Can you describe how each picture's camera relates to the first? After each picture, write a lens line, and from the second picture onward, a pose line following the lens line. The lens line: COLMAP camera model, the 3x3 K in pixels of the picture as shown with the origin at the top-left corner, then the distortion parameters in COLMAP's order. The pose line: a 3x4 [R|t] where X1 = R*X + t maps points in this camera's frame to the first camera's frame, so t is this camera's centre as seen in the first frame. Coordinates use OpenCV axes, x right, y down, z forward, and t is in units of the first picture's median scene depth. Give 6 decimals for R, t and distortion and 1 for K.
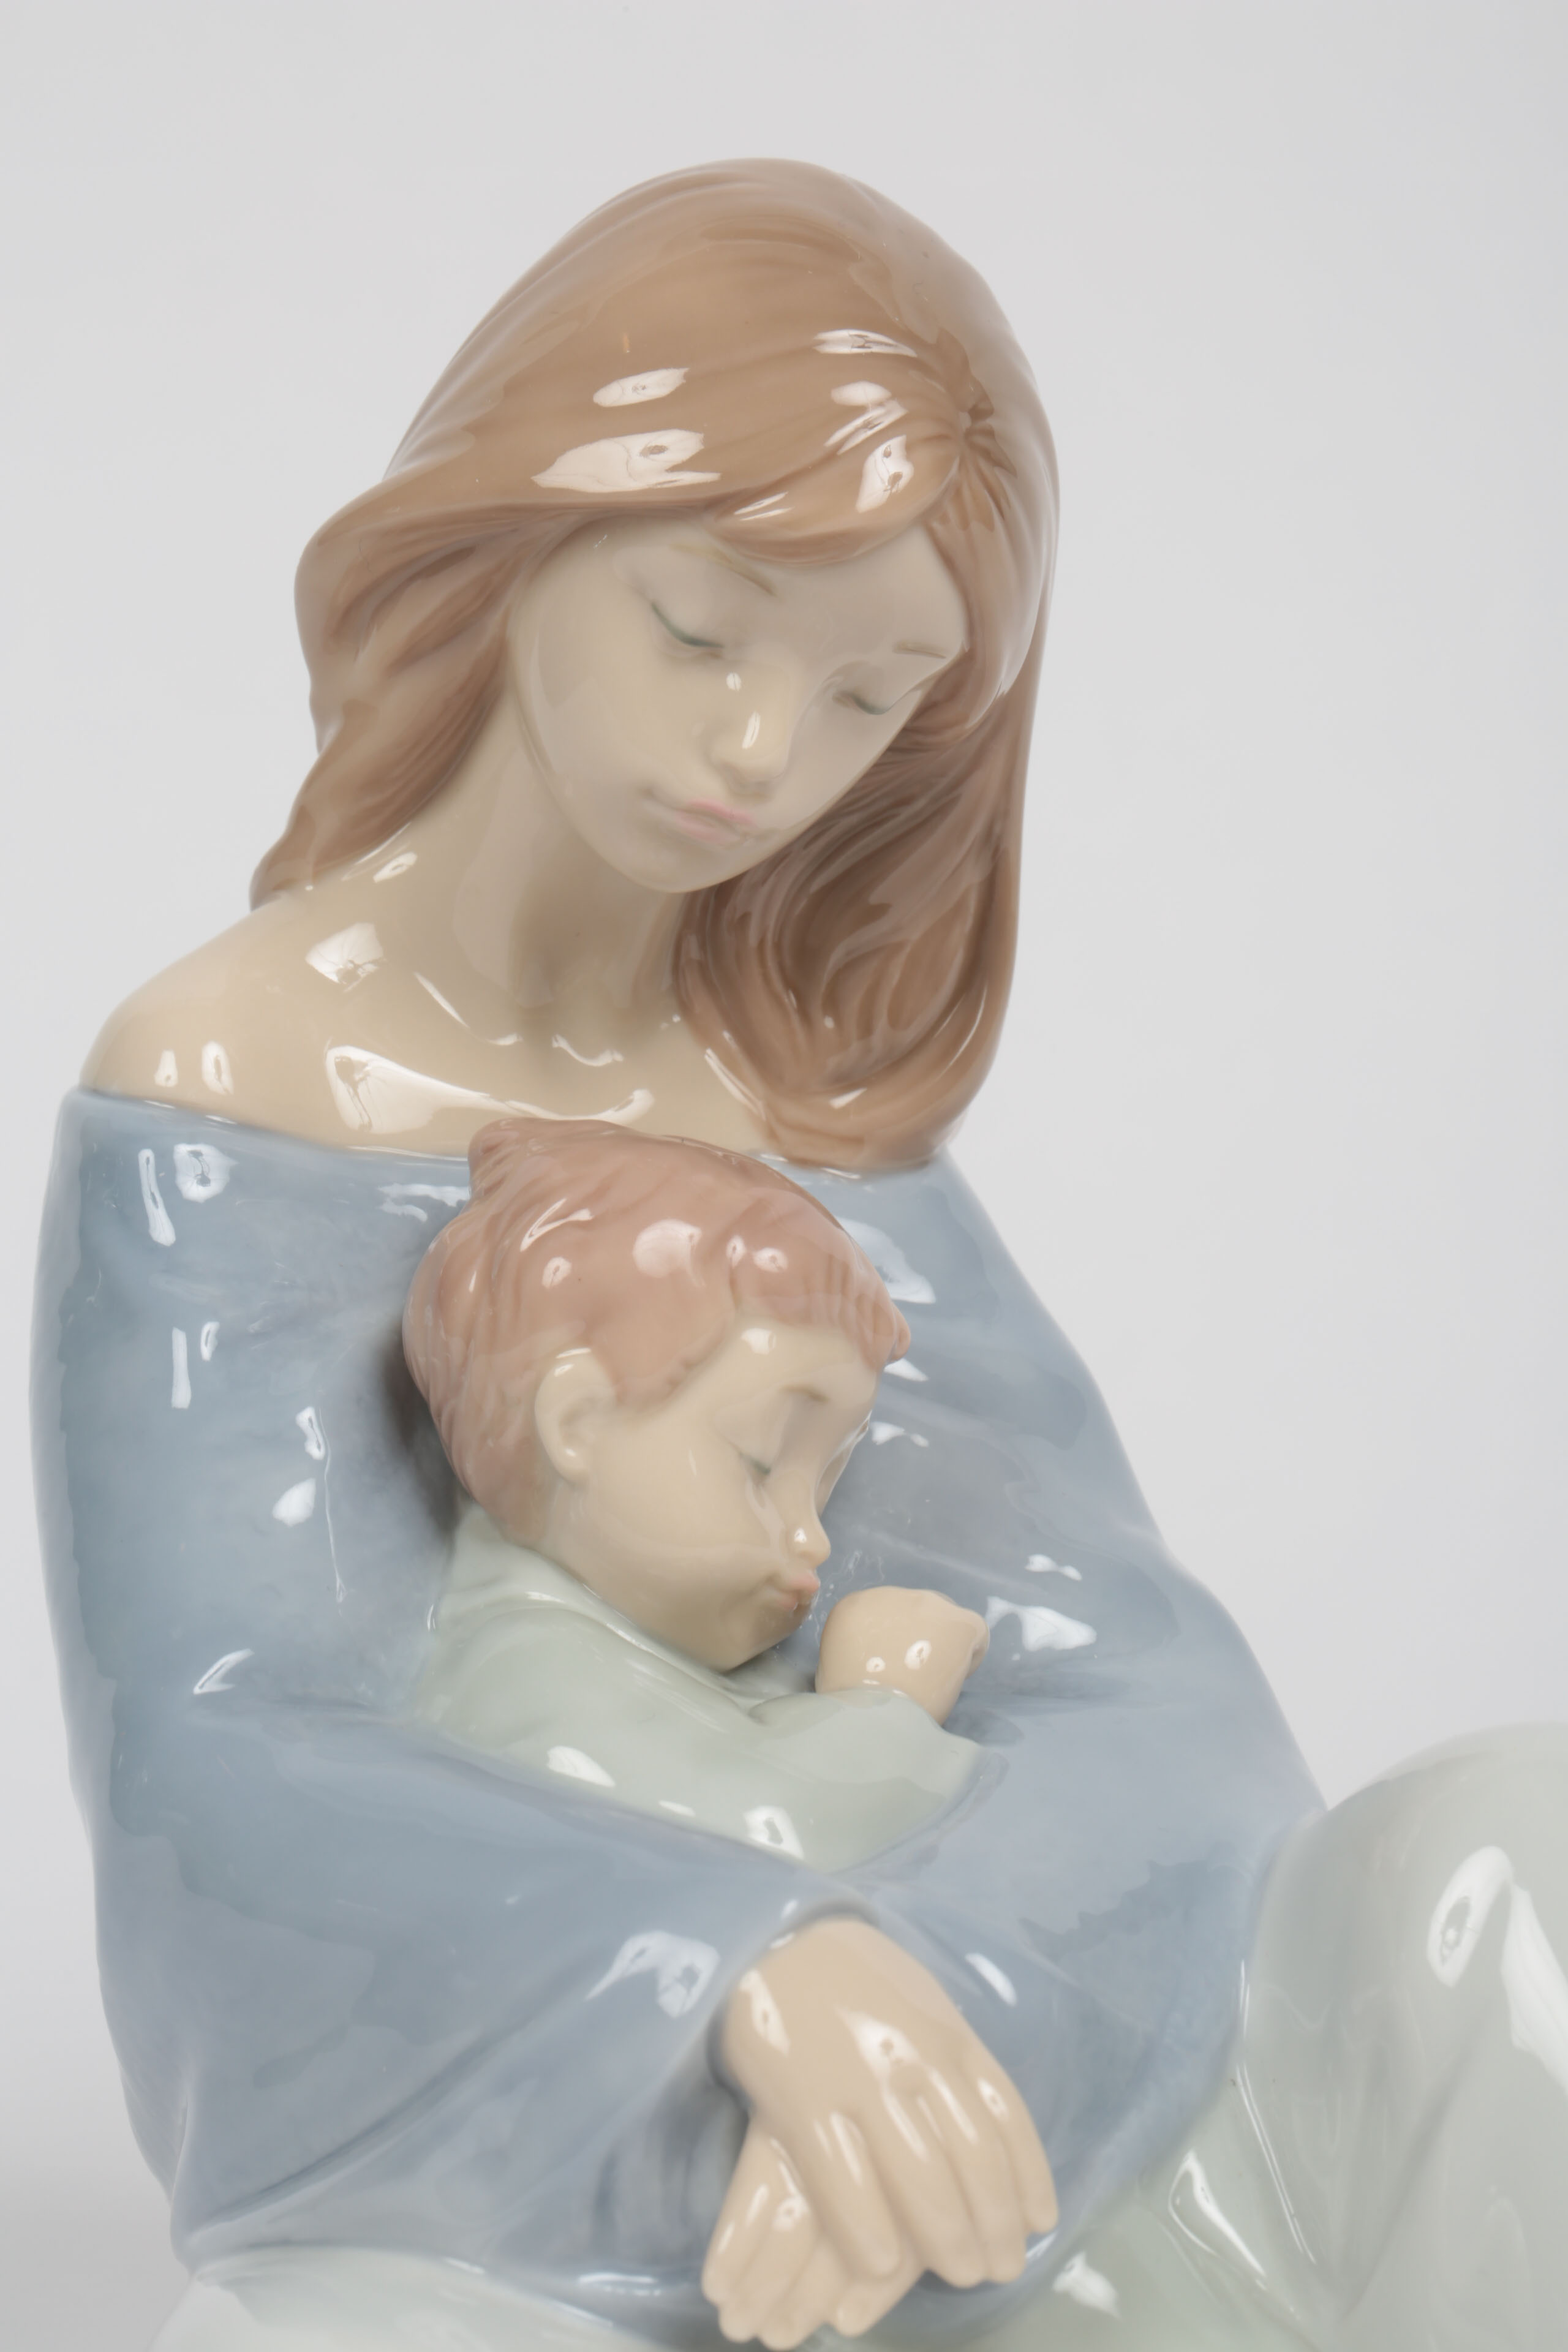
lens RADIAL K [[7984.2, 0, 784.0], [0, 7984.2, 1176.0], [0, 0, 1]] dist [-0.461298, -0.146523]
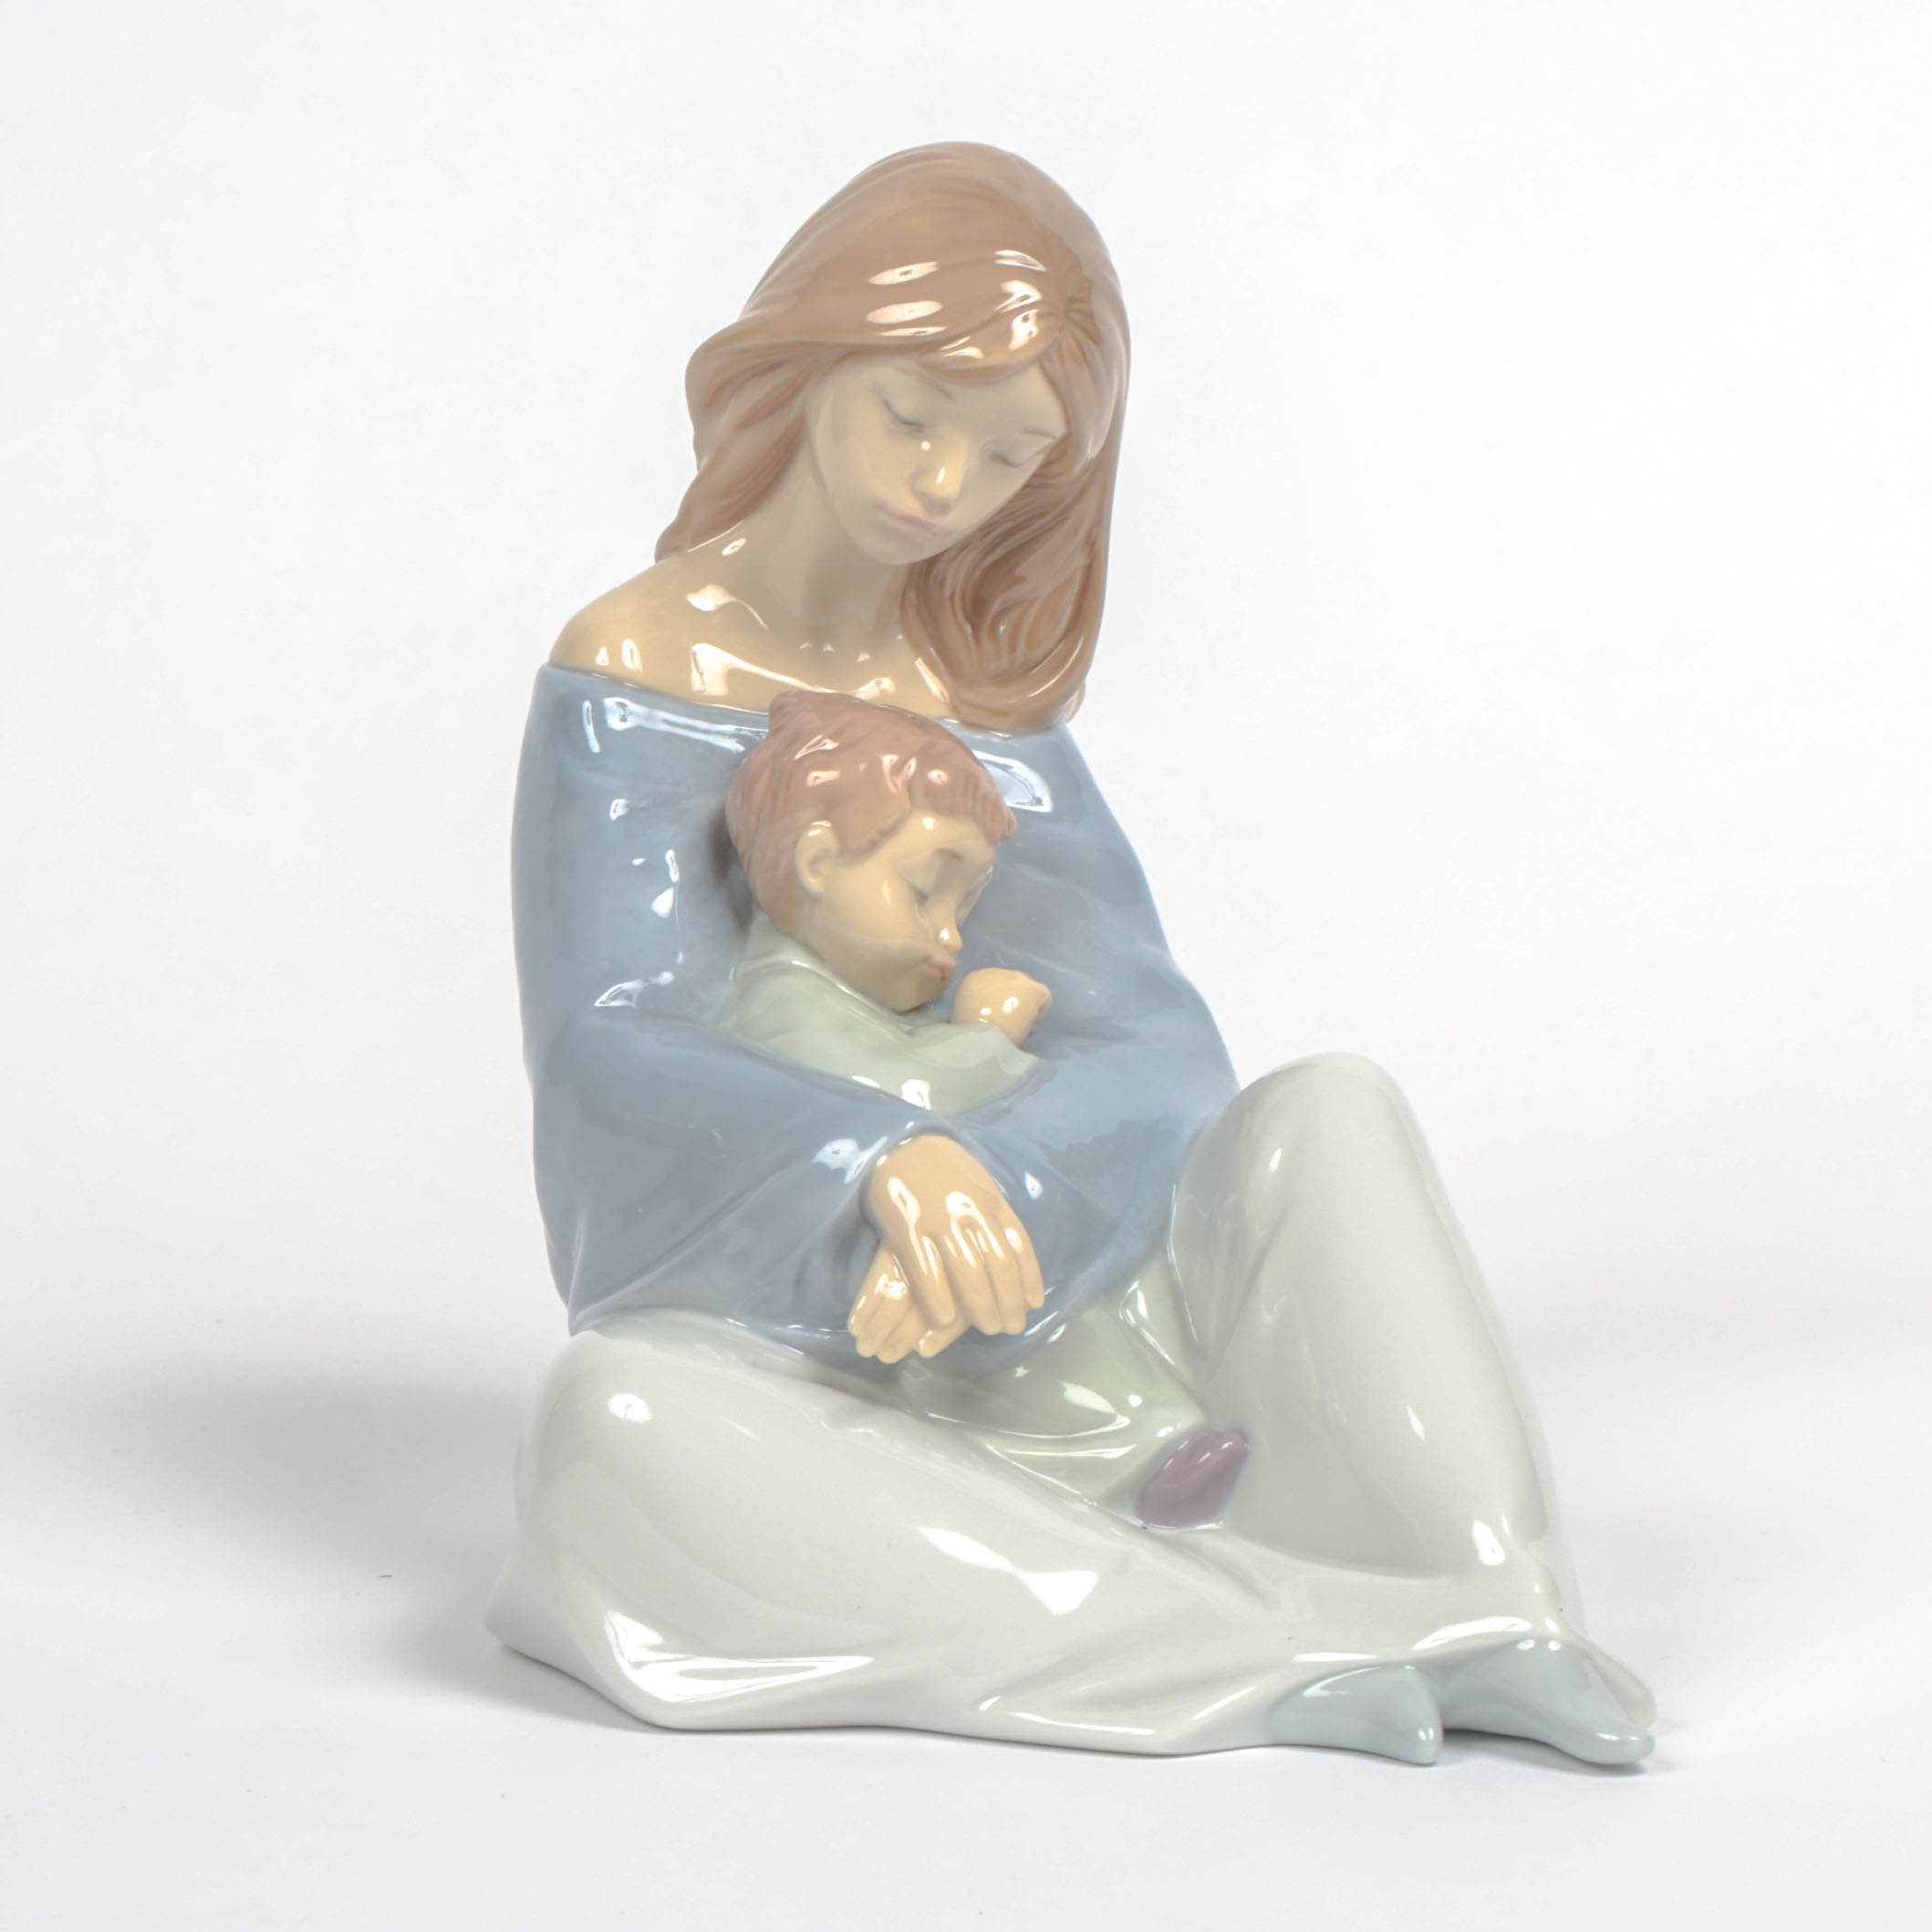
lens RADIAL K [[9953.9, 0, 966.0], [0, 9953.9, 966.0], [0, 0, 1]] dist [-0.621145, -12.916563]
pose [[0.997417, 0.045030, -0.055962, 0.127909], [-0.044153, 0.998883, 0.016801, 0.014703], [0.056656, -0.014287, 0.998292, -1.168930]]
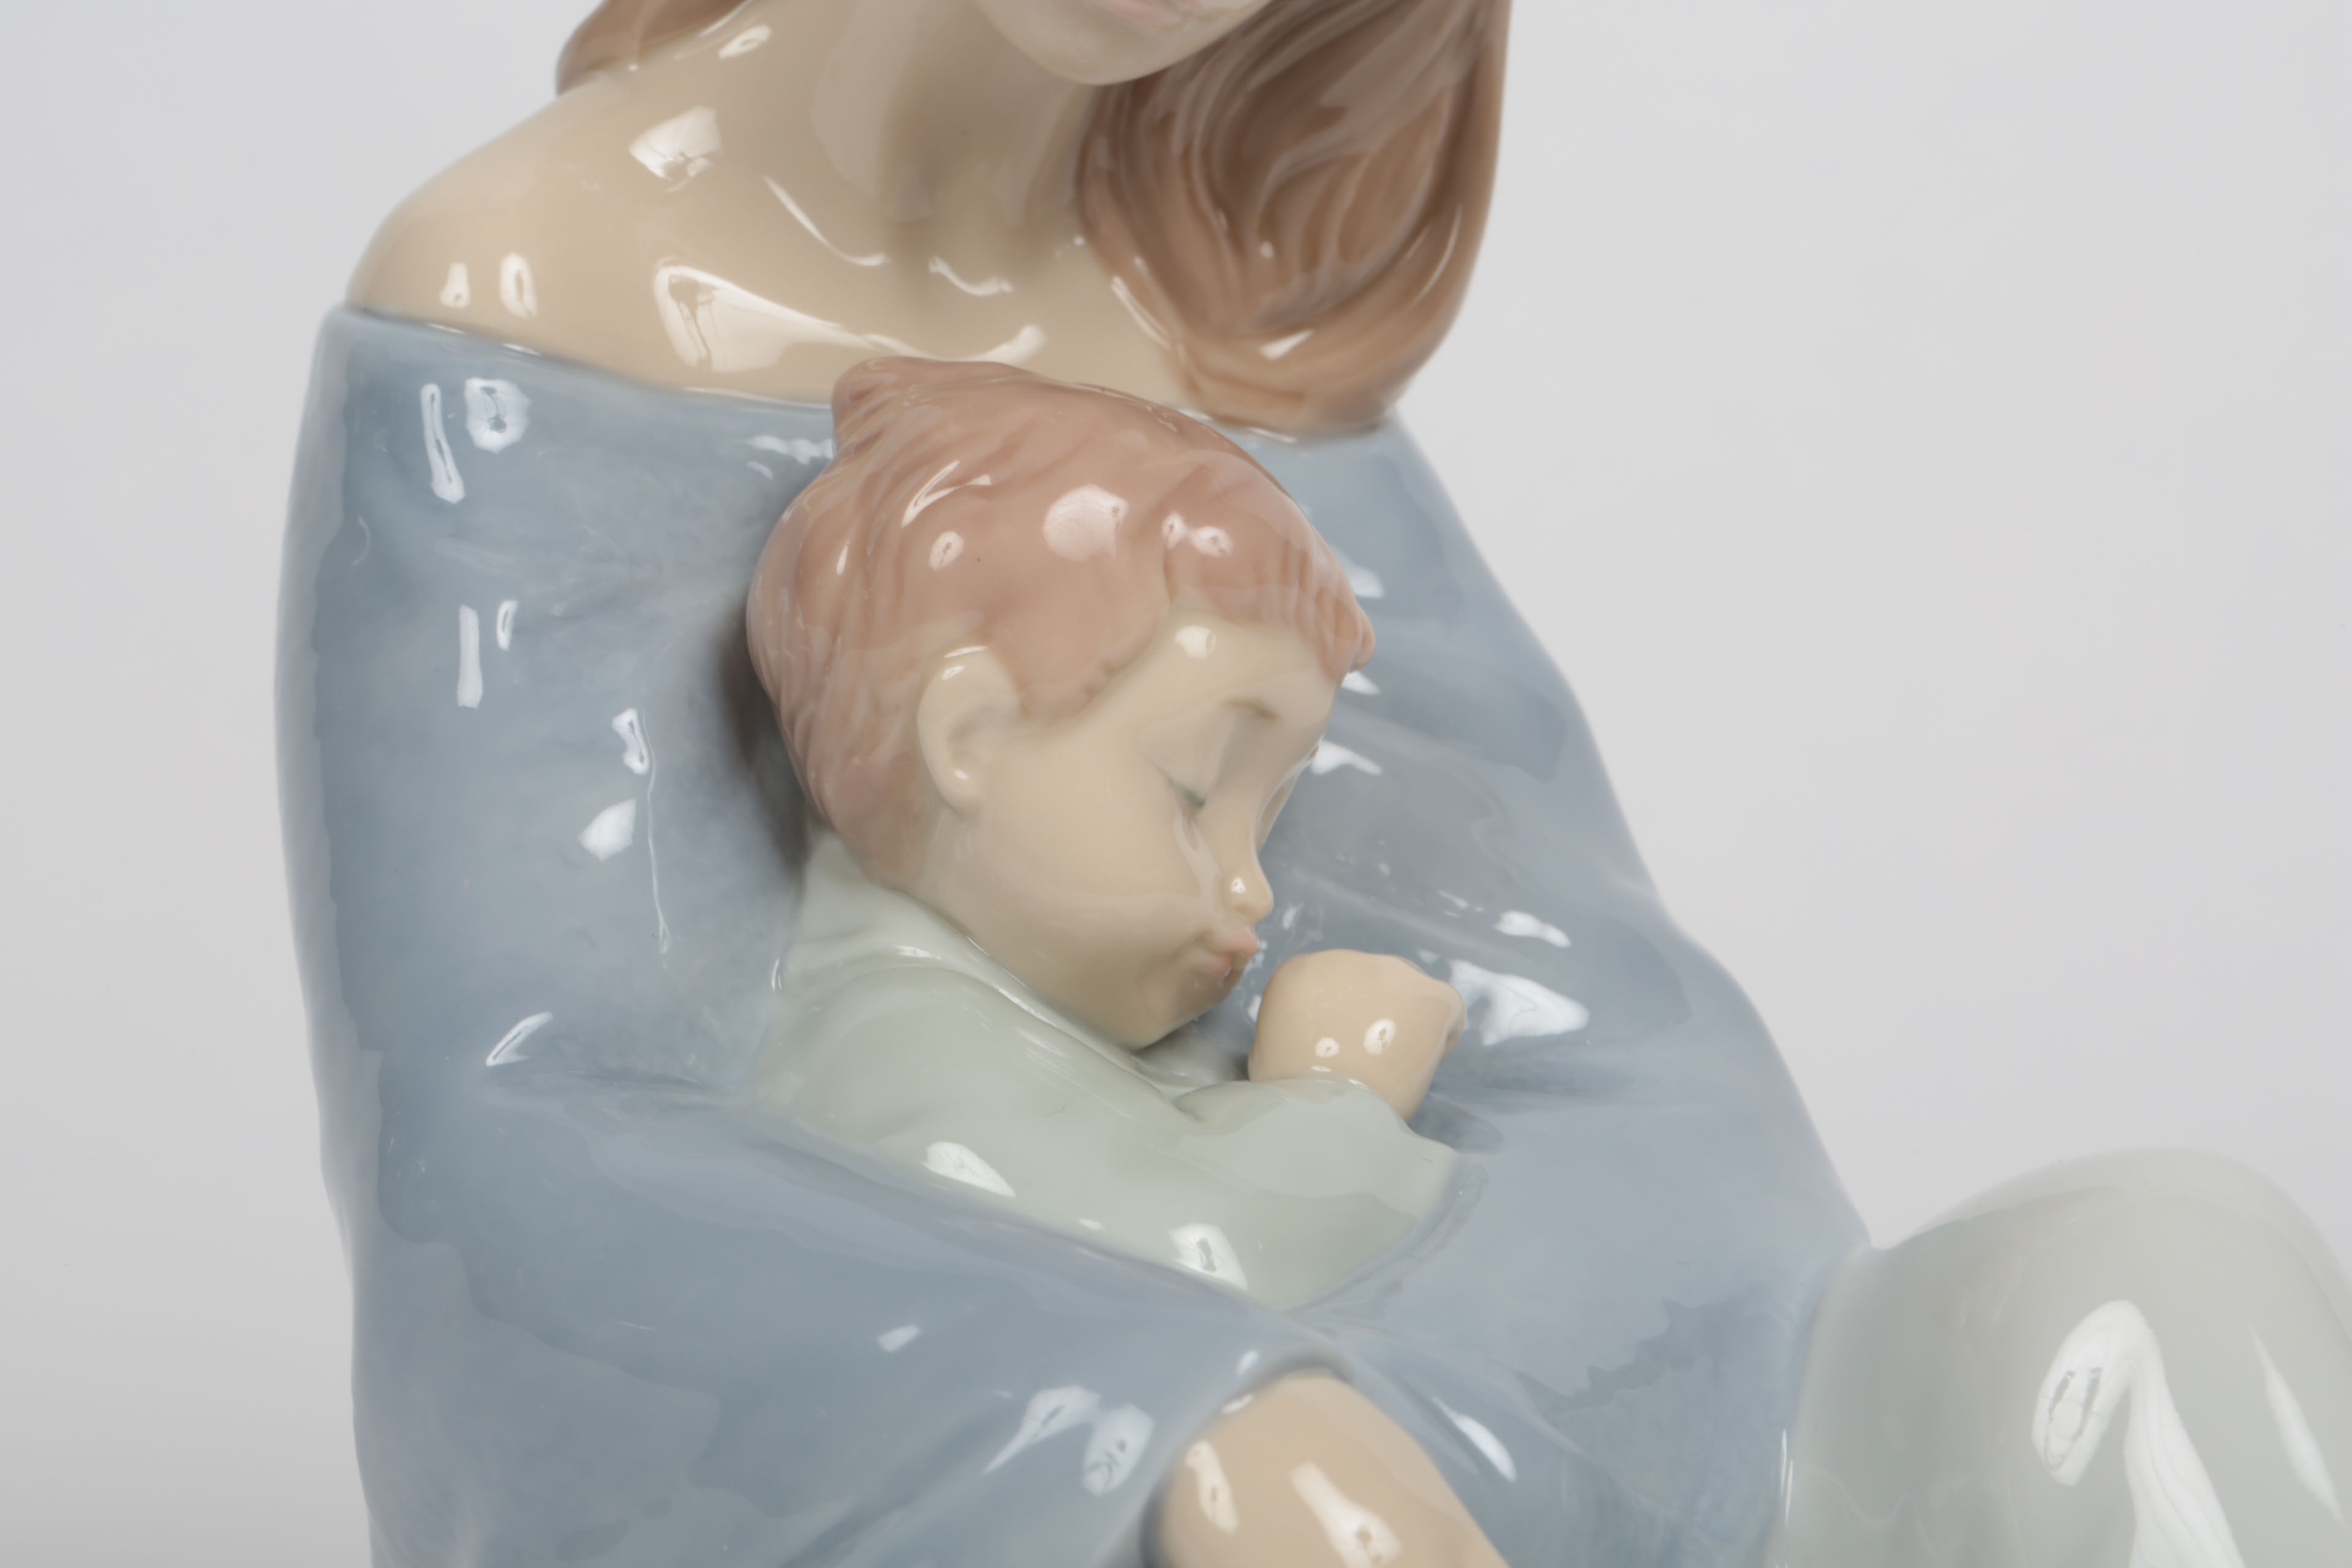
lens RADIAL K [[8456.4, 0, 1176.0], [0, 8456.4, 784.0], [0, 0, 1]] dist [-0.315099, -2.707150]
pose [[0.998968, 0.026114, 0.037154, -0.035803], [-0.027636, 0.998775, 0.041051, 0.000014], [-0.036037, -0.042036, 0.998466, 0.144817]]
